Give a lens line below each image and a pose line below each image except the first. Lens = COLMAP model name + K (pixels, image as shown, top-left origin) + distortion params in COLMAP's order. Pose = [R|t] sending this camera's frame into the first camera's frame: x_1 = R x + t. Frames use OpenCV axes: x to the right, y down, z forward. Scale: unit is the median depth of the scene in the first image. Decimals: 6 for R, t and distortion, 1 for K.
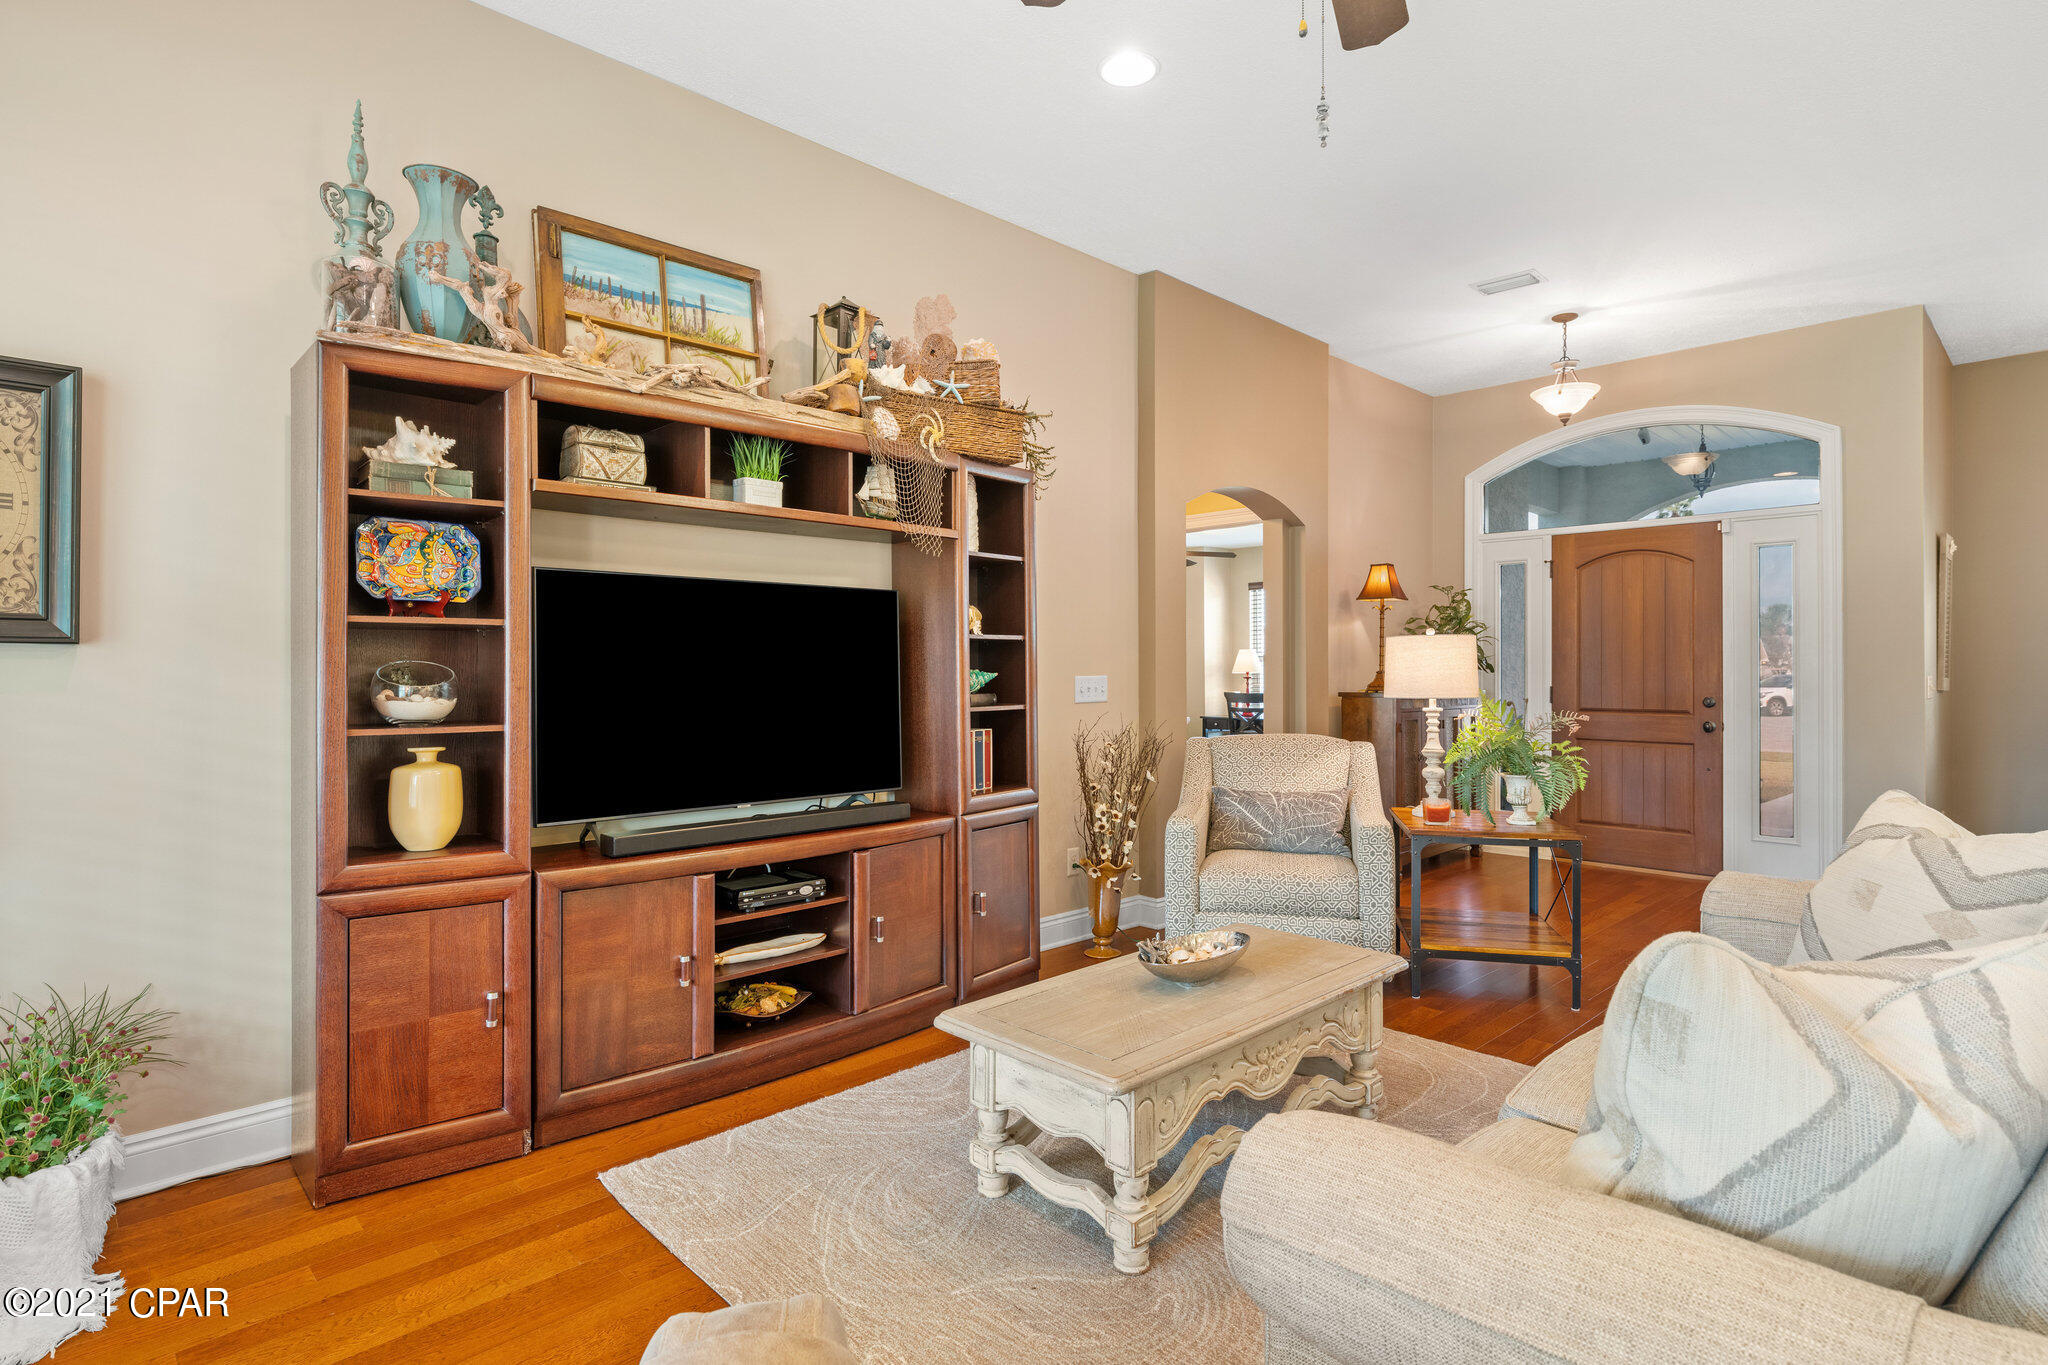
lens RADIAL K [[1039.8, 0, 1024.2], [0, 1039.8, 673.8], [0, 0, 1]] dist [0.004526, 0.000304]
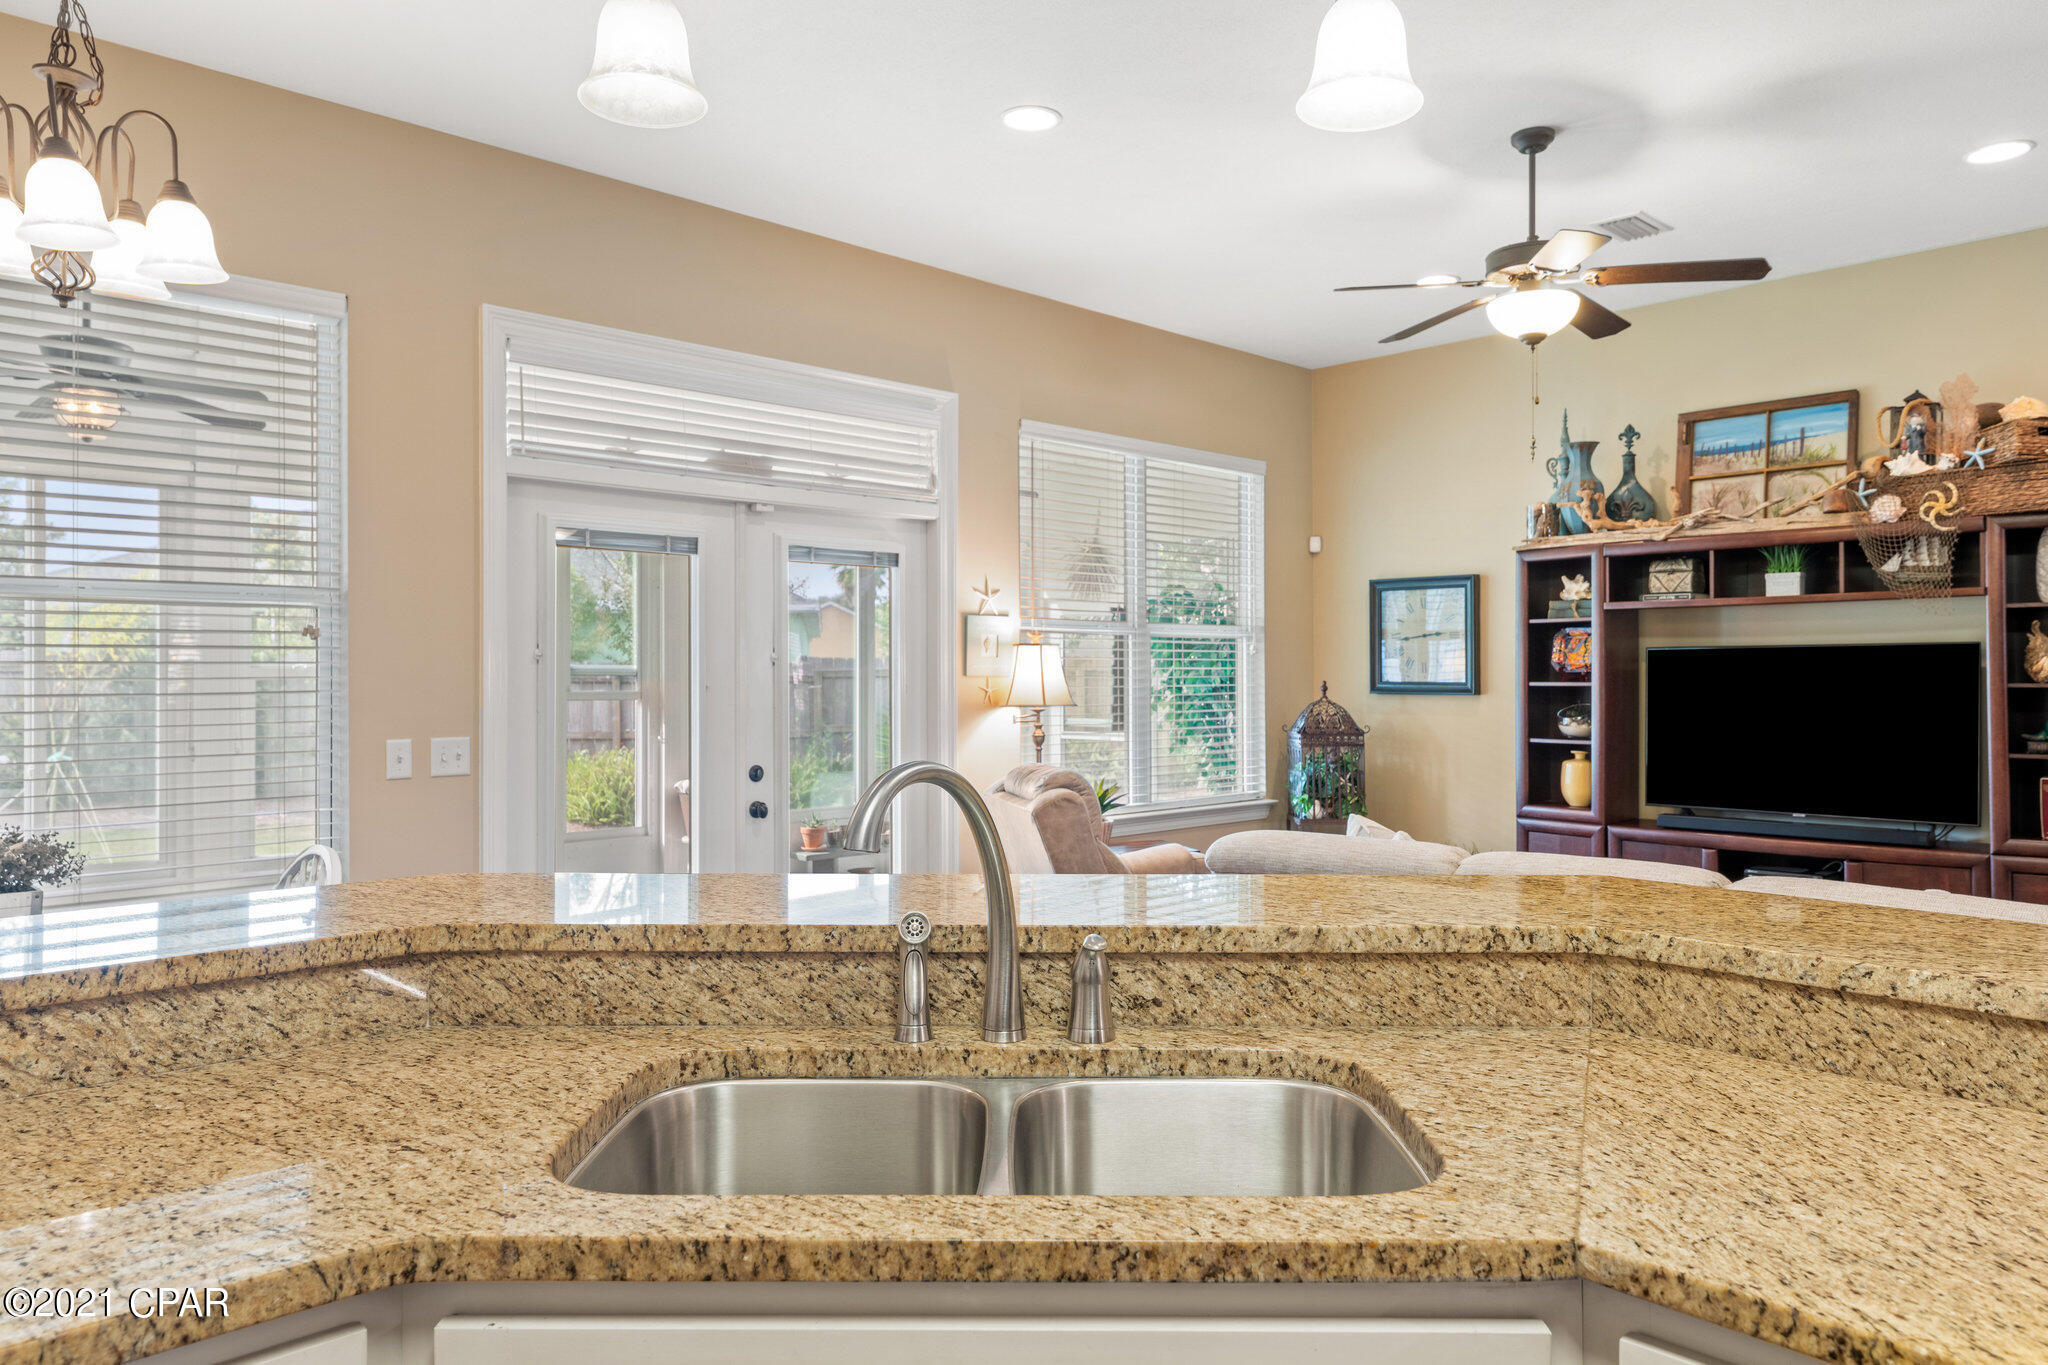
lens RADIAL K [[1360.8, 0, 1028.0], [0, 1360.8, 665.8], [0, 0, 1]] dist [0.010465, -0.000668]
pose [[0.004981, -0.004924, -0.999975, 1.492666], [0.001871, 0.999986, -0.004915, -0.057408], [0.999986, -0.001847, 0.004991, 0.006061]]
